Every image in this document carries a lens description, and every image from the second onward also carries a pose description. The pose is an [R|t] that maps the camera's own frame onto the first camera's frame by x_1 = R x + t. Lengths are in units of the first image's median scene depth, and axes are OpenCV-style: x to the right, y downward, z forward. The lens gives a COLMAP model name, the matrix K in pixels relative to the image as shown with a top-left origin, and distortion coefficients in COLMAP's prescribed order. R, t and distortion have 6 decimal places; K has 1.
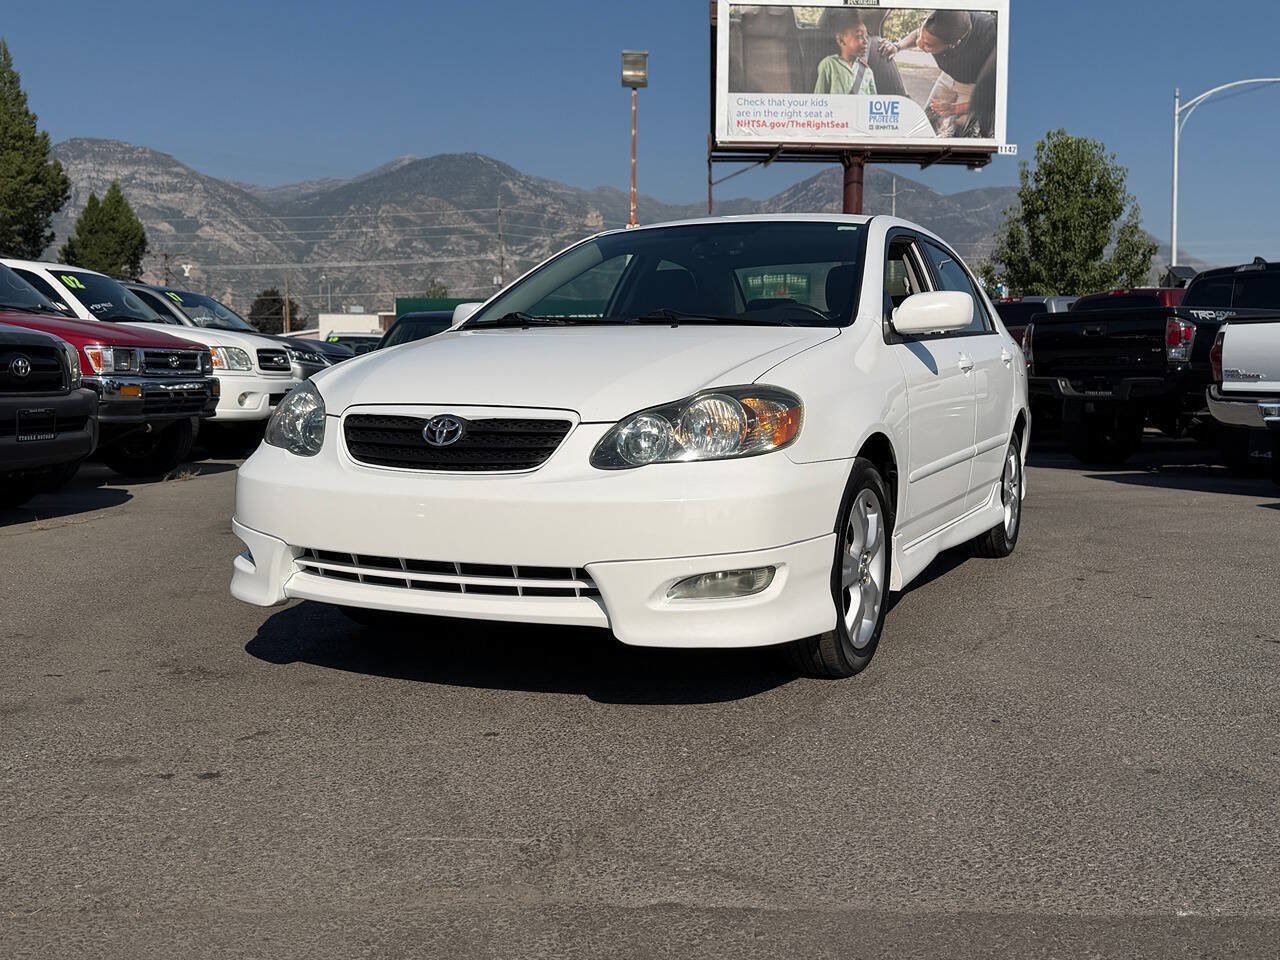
lens RADIAL K [[1232.2, 0, 637.9], [0, 1232.2, 491.2], [0, 0, 1]] dist [0.049184, 0.000000]
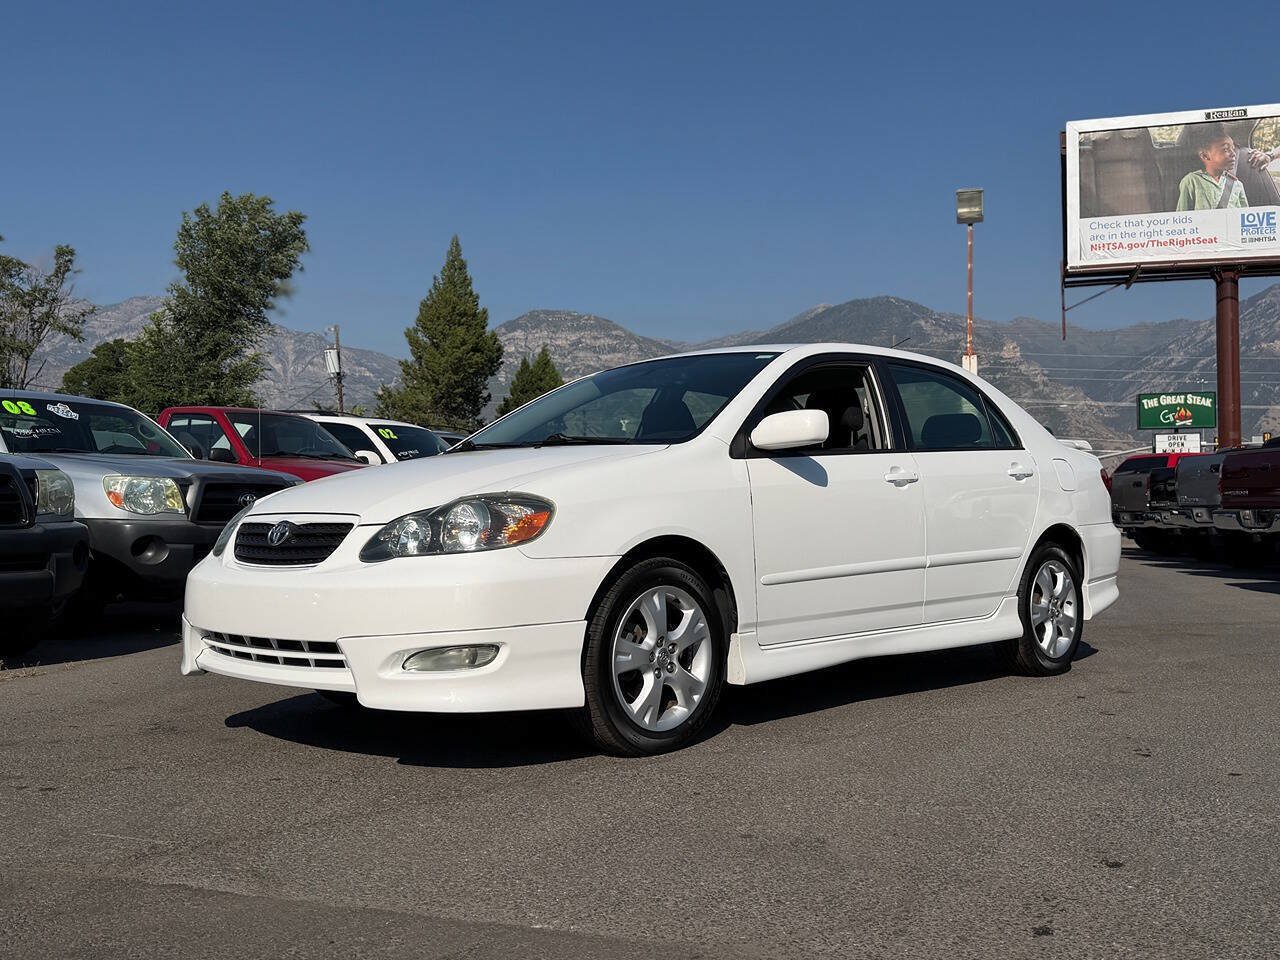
lens RADIAL K [[1232.2, 0, 651.9], [0, 1232.2, 476.1], [0, 0, 1]] dist [0.049184, 0.000000]
pose [[0.948939, -0.025246, -0.314448, 0.171726], [-0.013759, 0.992532, -0.121207, 0.011495], [0.315160, 0.119344, 0.941505, -0.020780]]
